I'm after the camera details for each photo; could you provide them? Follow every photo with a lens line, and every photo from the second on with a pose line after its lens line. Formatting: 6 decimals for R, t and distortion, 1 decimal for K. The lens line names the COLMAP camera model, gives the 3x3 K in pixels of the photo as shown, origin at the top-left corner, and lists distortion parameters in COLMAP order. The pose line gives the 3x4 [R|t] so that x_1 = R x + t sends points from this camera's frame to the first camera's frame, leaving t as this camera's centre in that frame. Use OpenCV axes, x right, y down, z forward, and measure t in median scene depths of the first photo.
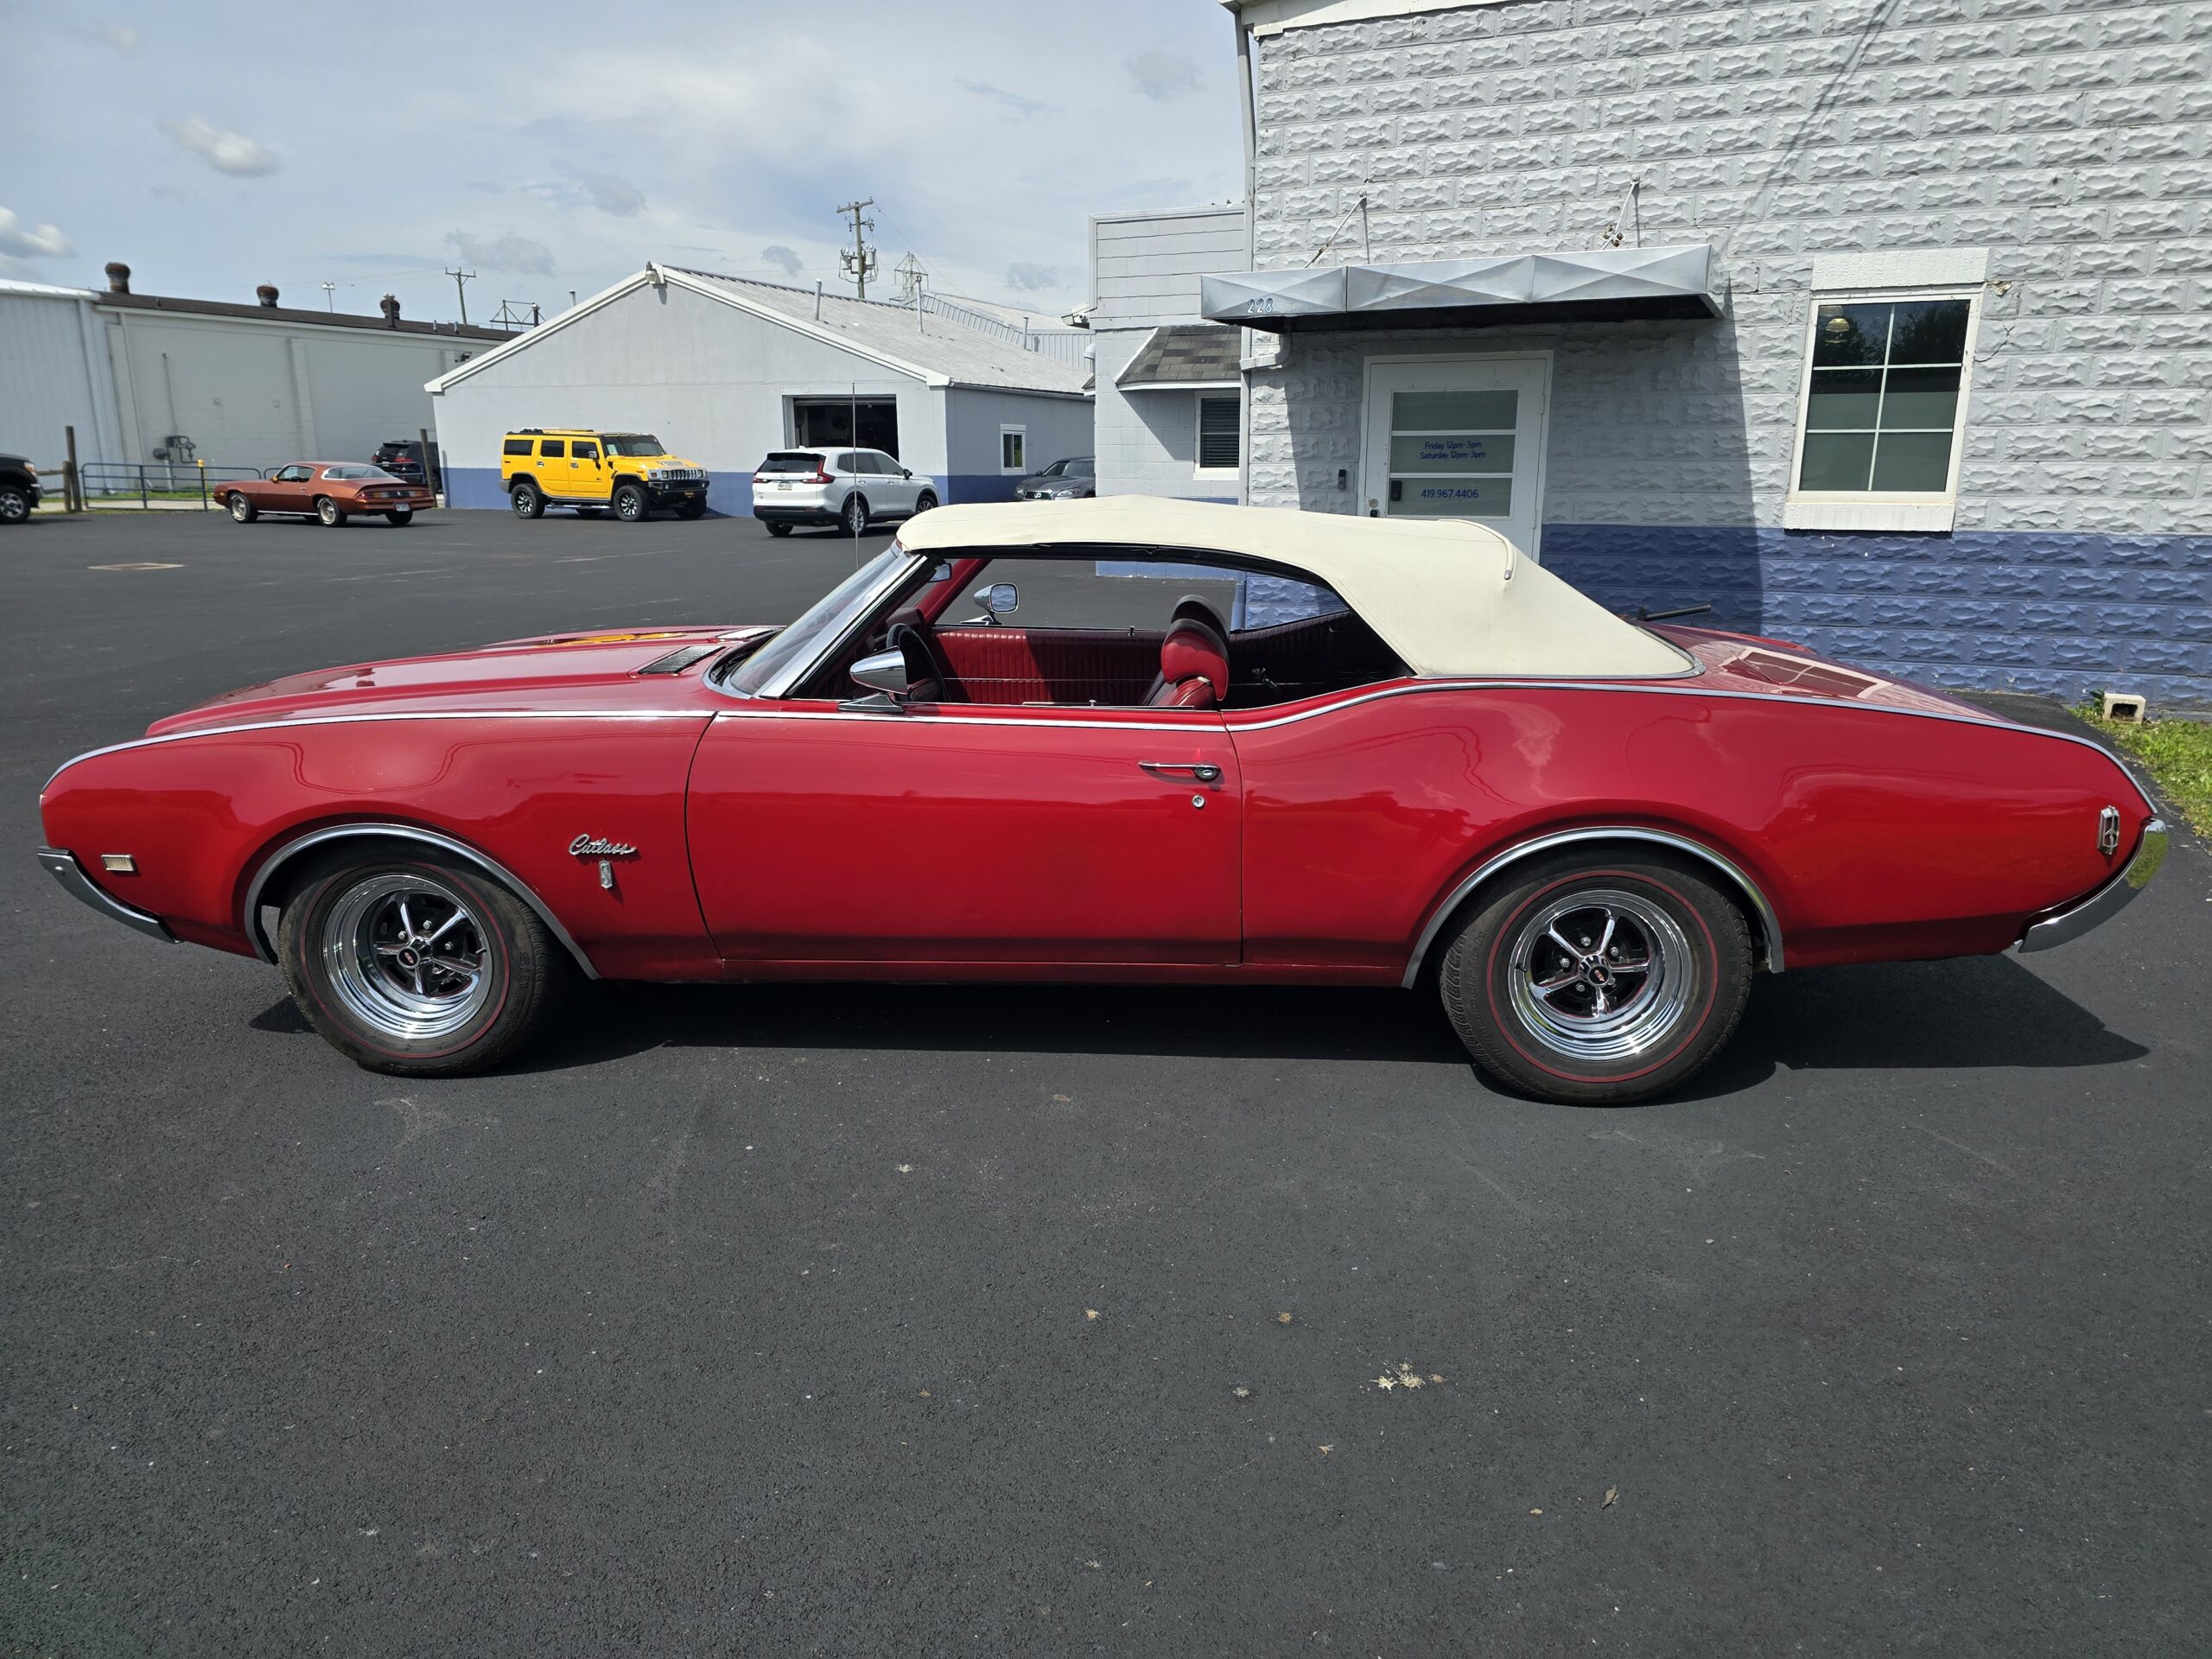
lens RADIAL K [[1496.6, 0, 1125.2], [0, 1496.6, 840.4], [0, 0, 1]] dist [0.045182, -0.047108]
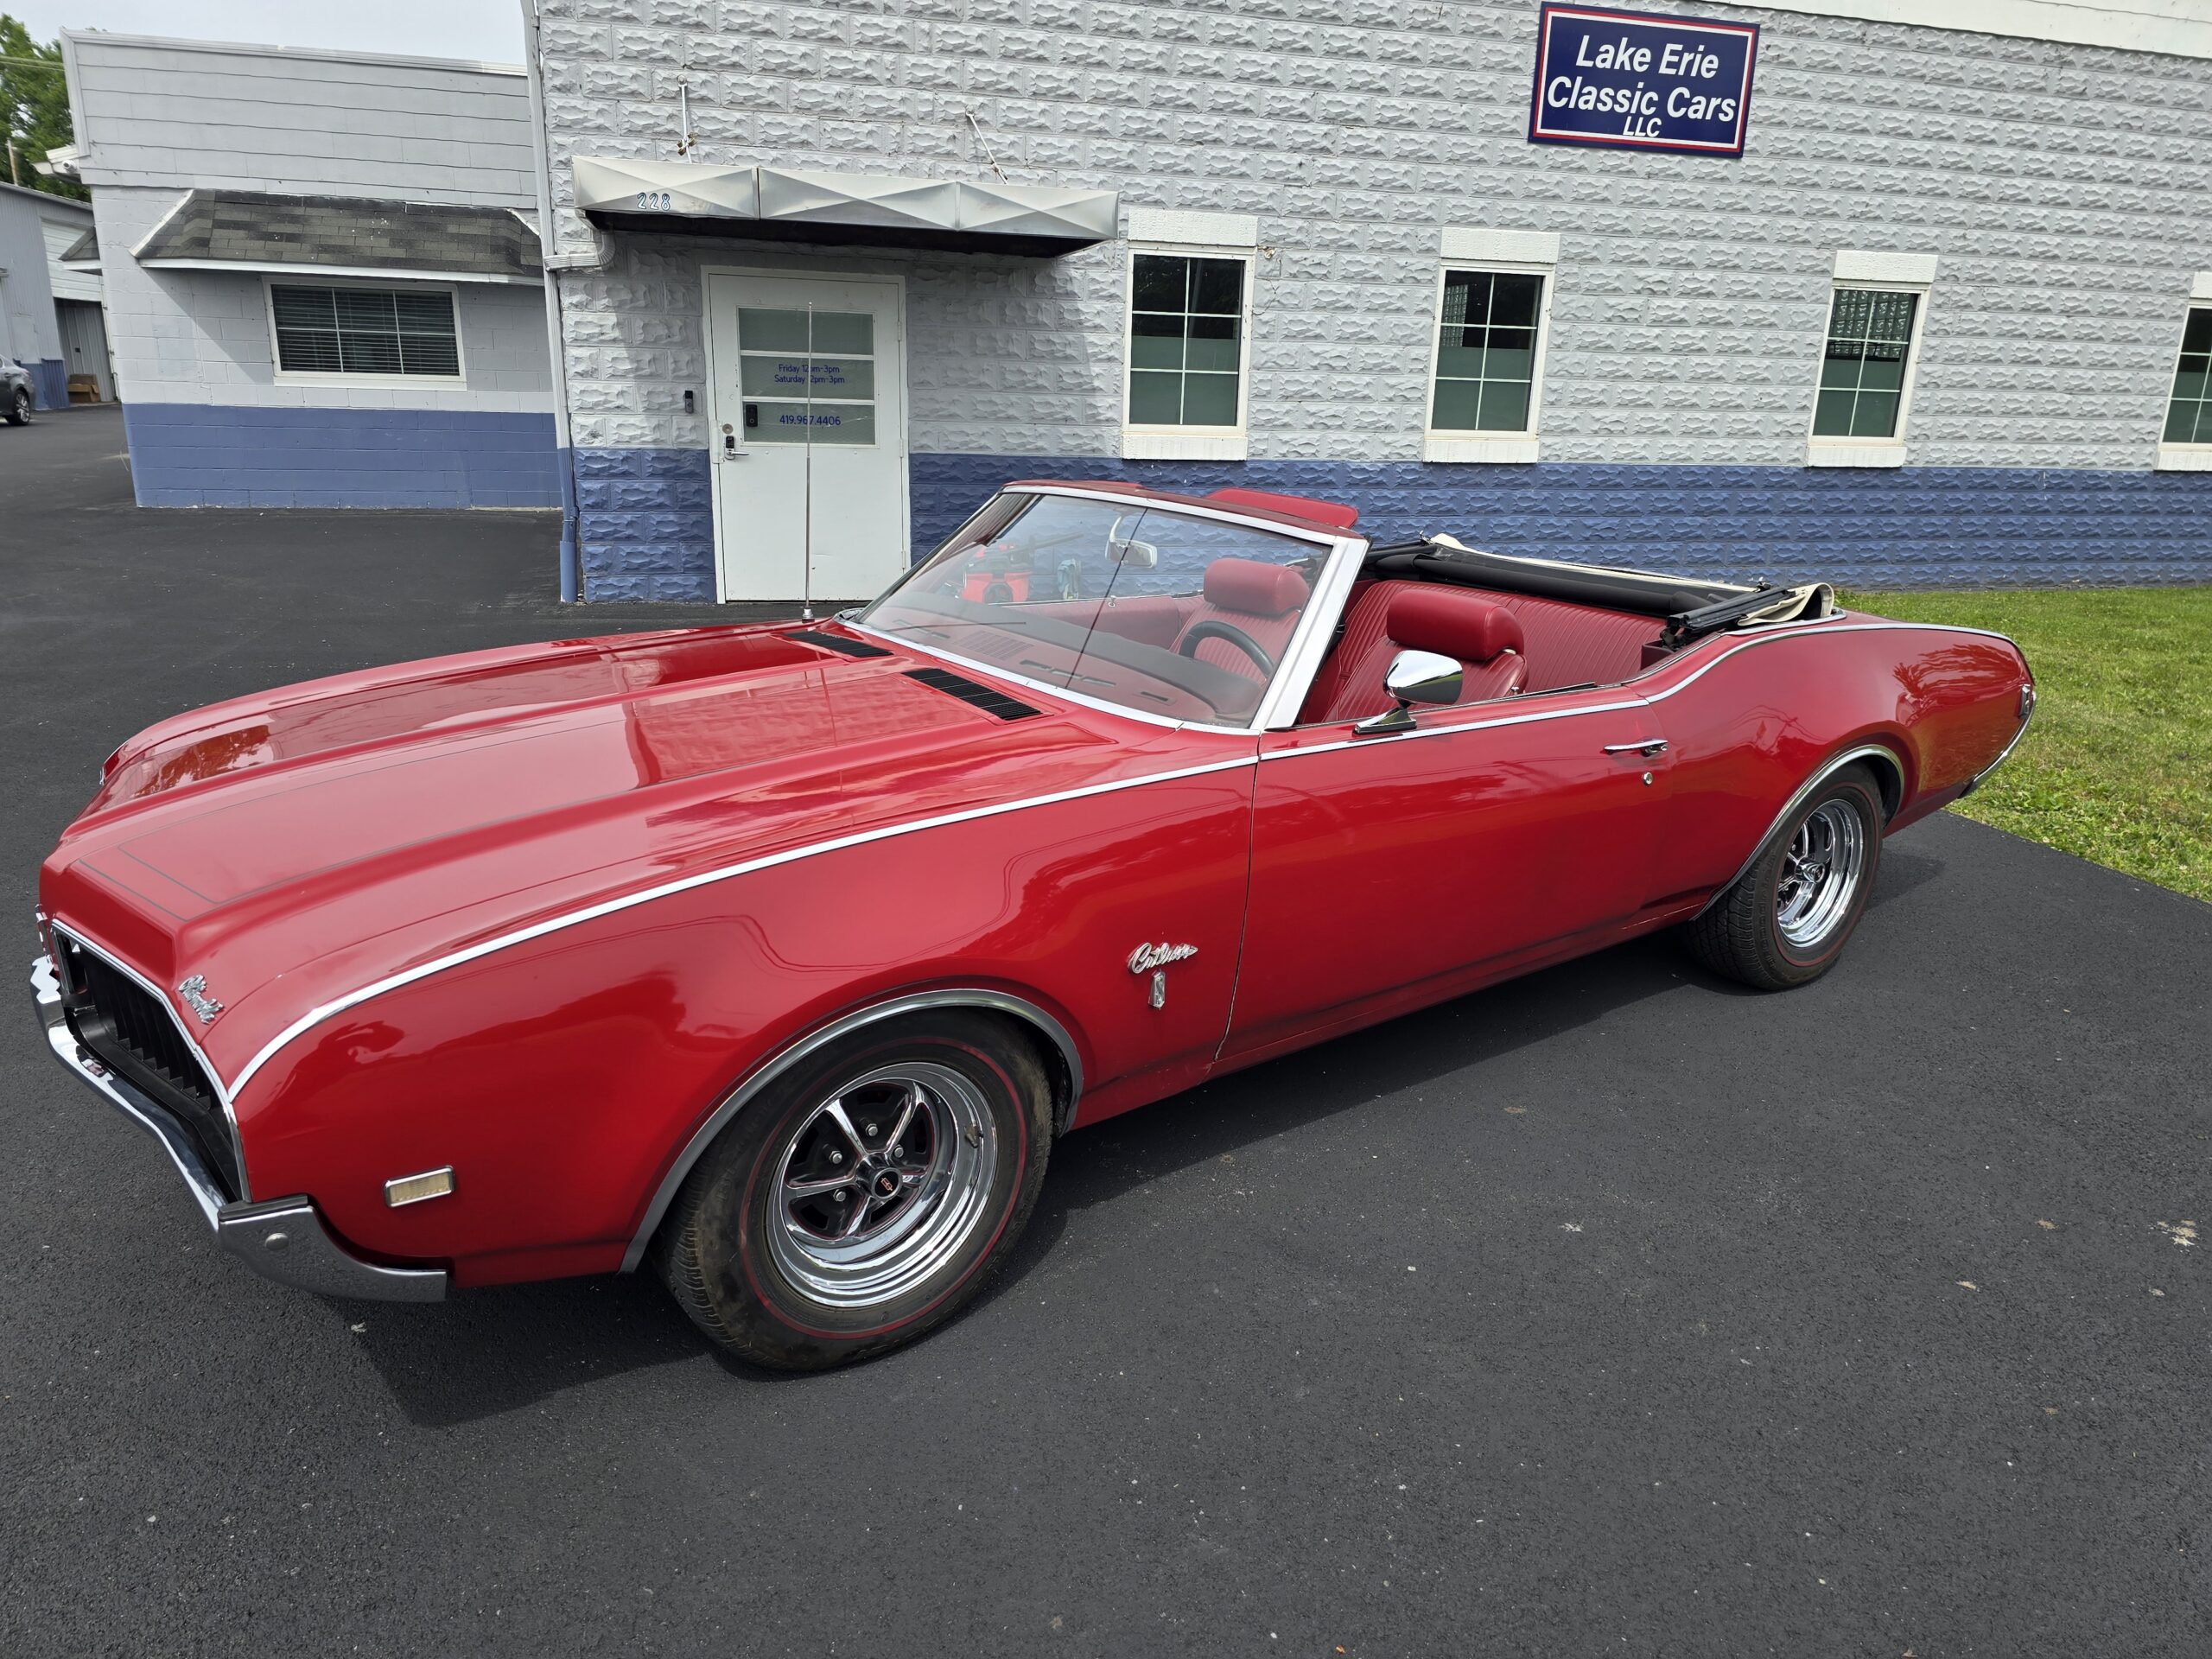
lens RADIAL K [[1482.4, 0, 1134.3], [0, 1482.4, 816.7], [0, 0, 1]] dist [0.056283, -0.054187]
pose [[0.754544, -0.163745, 0.635493, -0.265268], [0.134340, 0.986404, 0.094657, -0.043814], [-0.642353, 0.013949, 0.766282, 0.144160]]
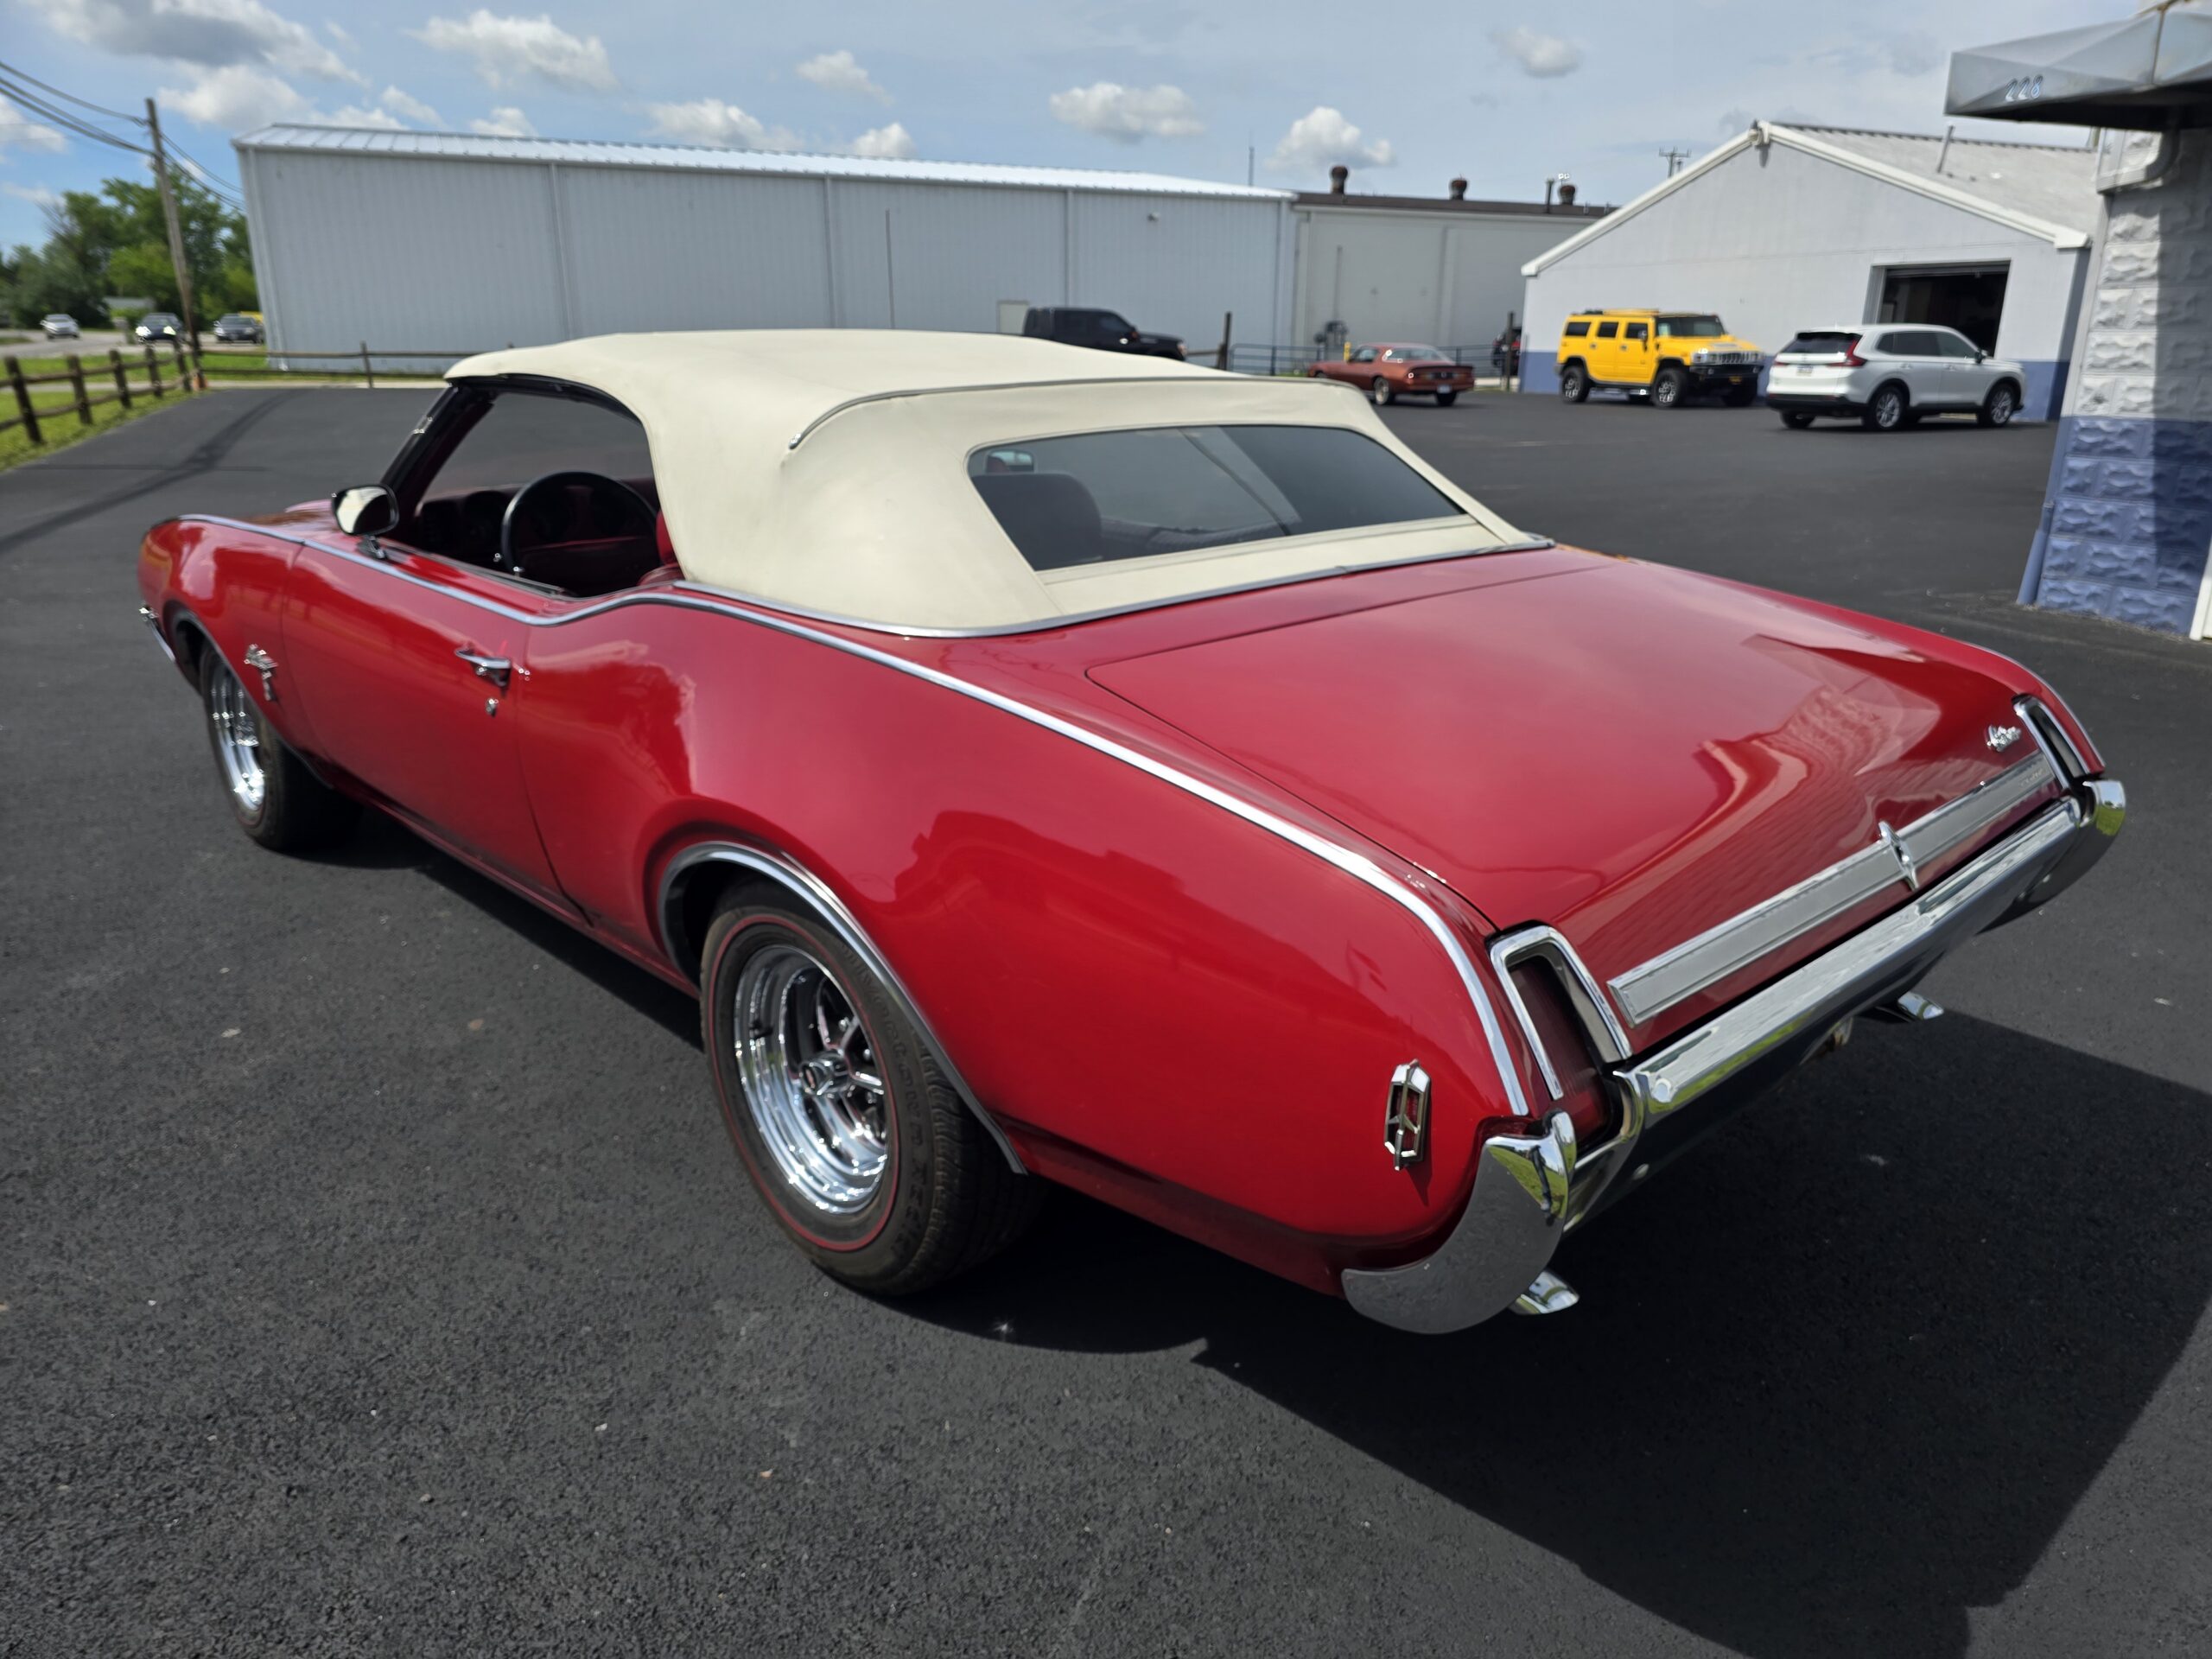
lens RADIAL K [[1496.6, 0, 1113.2], [0, 1496.6, 841.8], [0, 0, 1]] dist [0.045182, -0.047108]
pose [[0.733521, 0.220799, -0.642802, 0.258902], [-0.176084, 0.975206, 0.134043, -0.038232], [0.656461, 0.014864, 0.754214, 0.193091]]
